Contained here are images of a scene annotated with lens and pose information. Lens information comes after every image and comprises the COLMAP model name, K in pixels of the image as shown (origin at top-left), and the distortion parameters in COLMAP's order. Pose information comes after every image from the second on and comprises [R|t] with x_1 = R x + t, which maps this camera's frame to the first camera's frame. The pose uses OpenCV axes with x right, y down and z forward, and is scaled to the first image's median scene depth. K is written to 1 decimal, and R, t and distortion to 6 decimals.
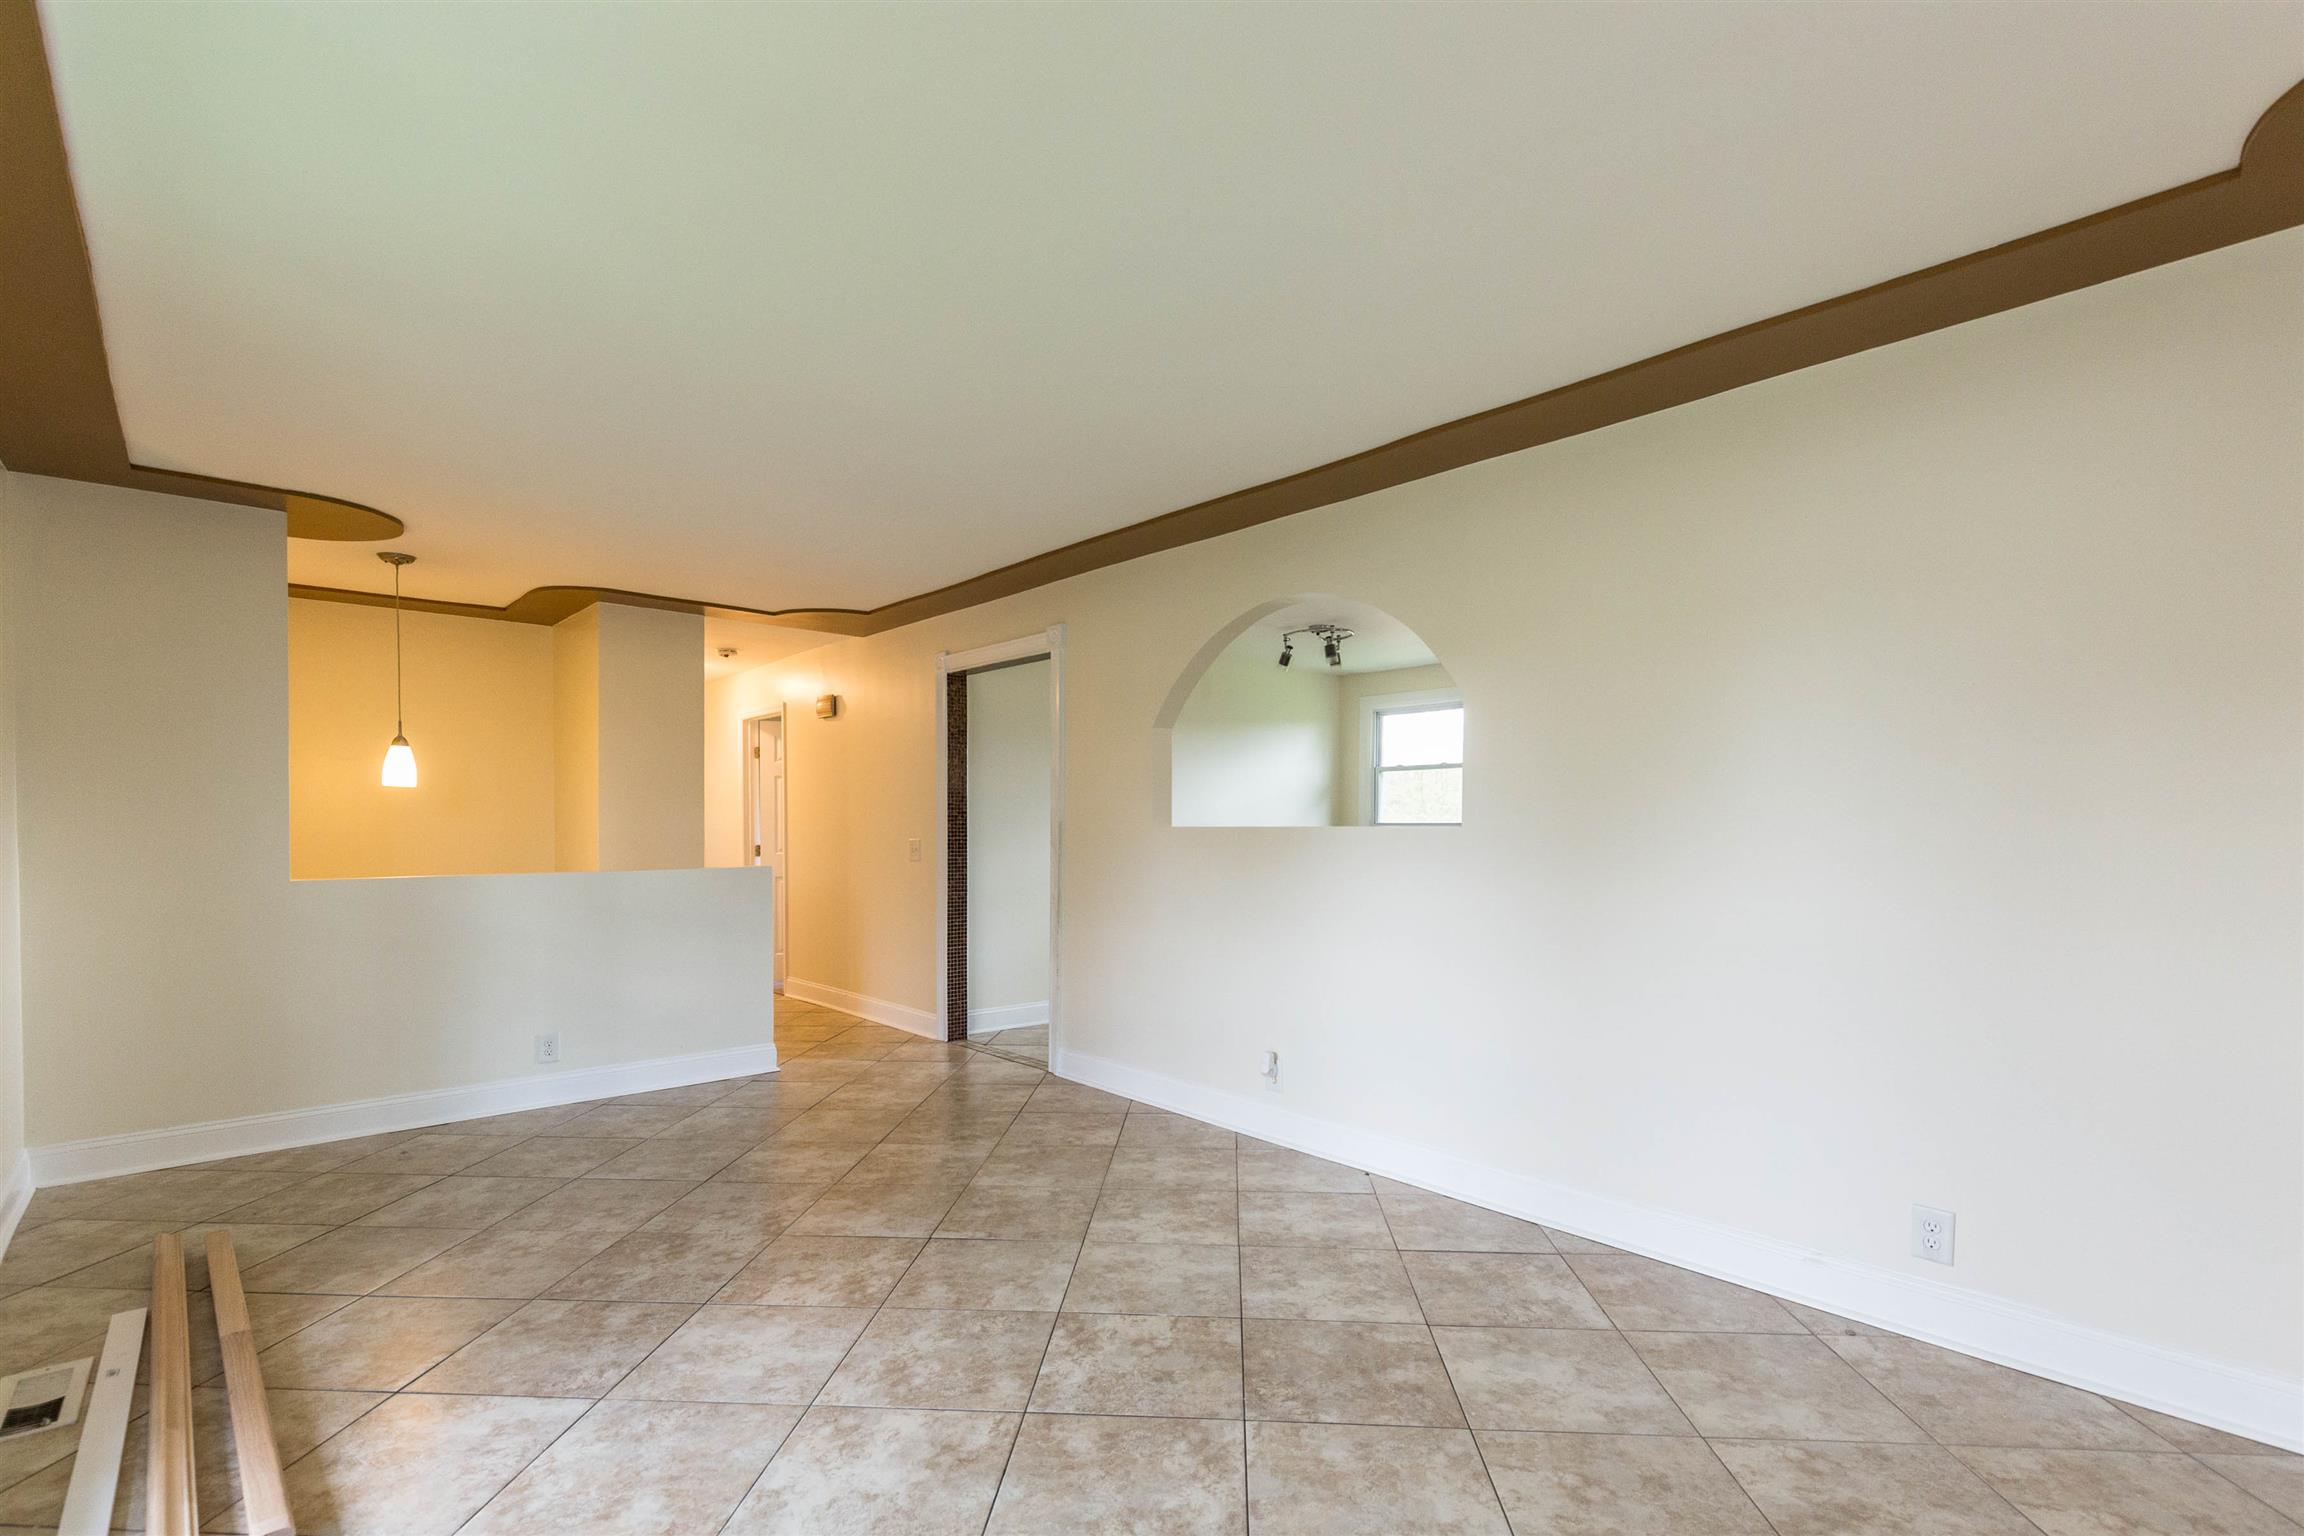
lens RADIAL K [[1052.7, 0, 1183.9], [0, 1052.7, 858.4], [0, 0, 1]] dist [0.012029, -0.000009]
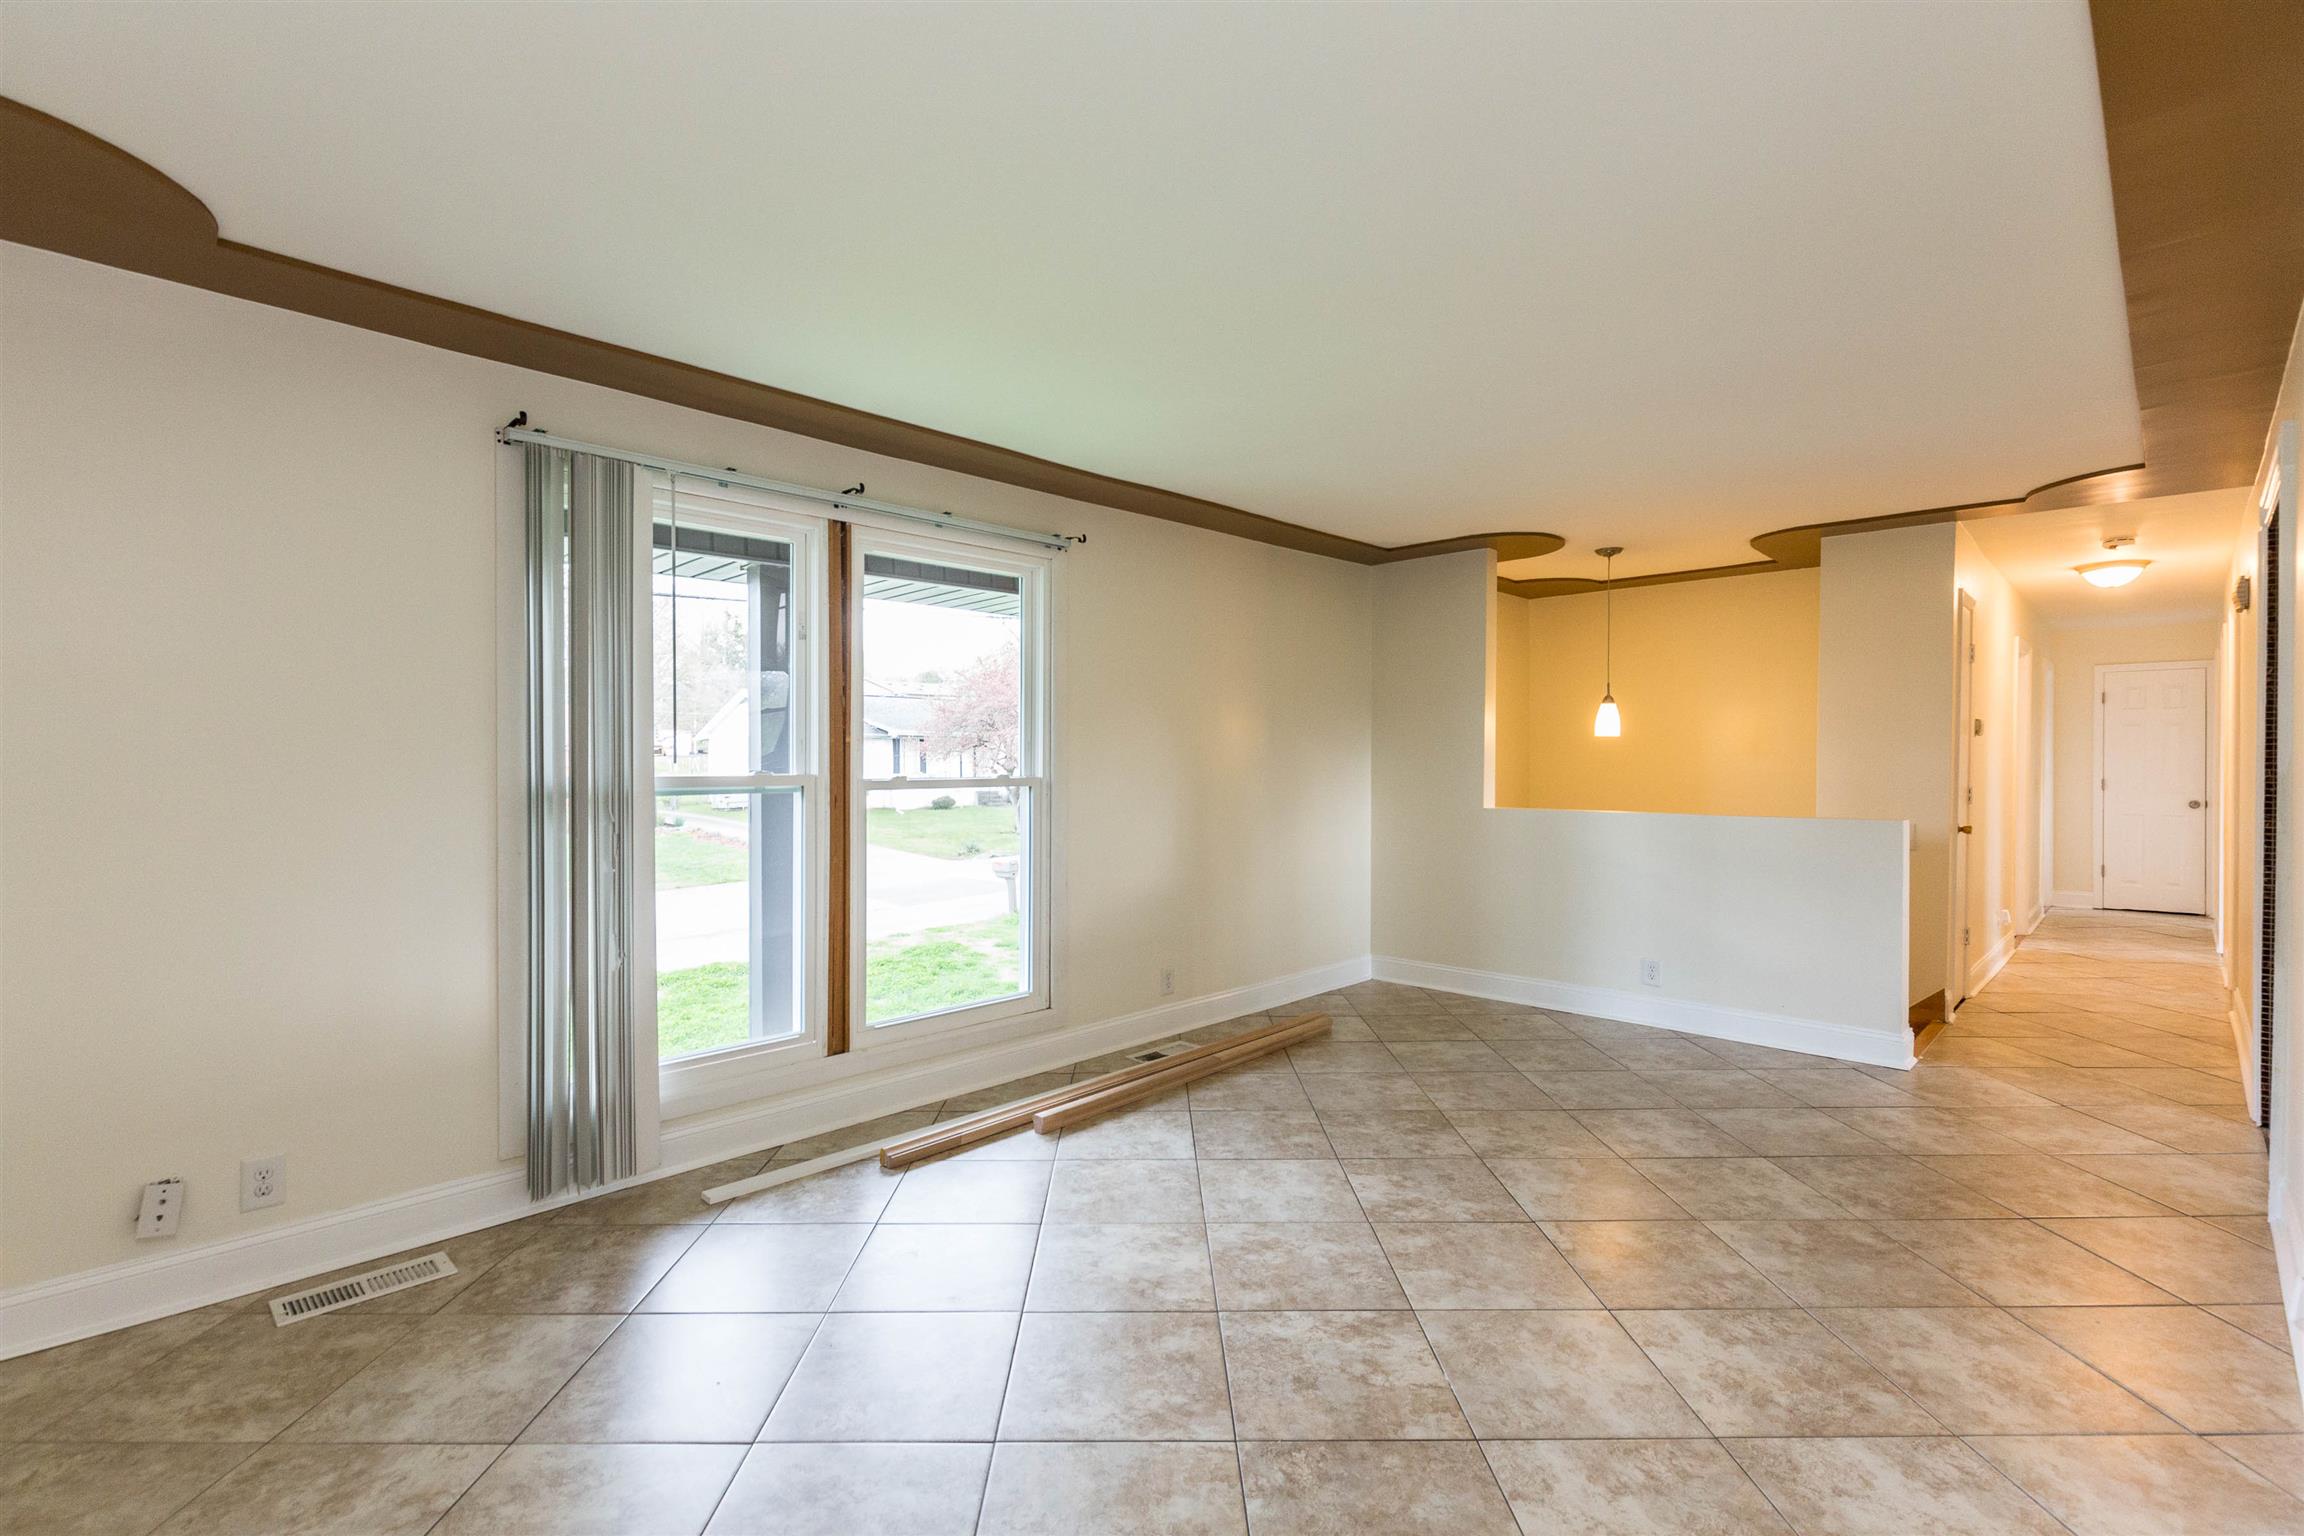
lens RADIAL K [[1052.7, 0, 1146.3], [0, 1052.7, 758.0], [0, 0, 1]] dist [0.012029, -0.000009]
pose [[0.061421, 0.000426, -0.998112, 0.596474], [-0.030411, 0.999536, -0.001445, -0.033289], [0.997649, 0.030443, 0.061405, 0.525467]]
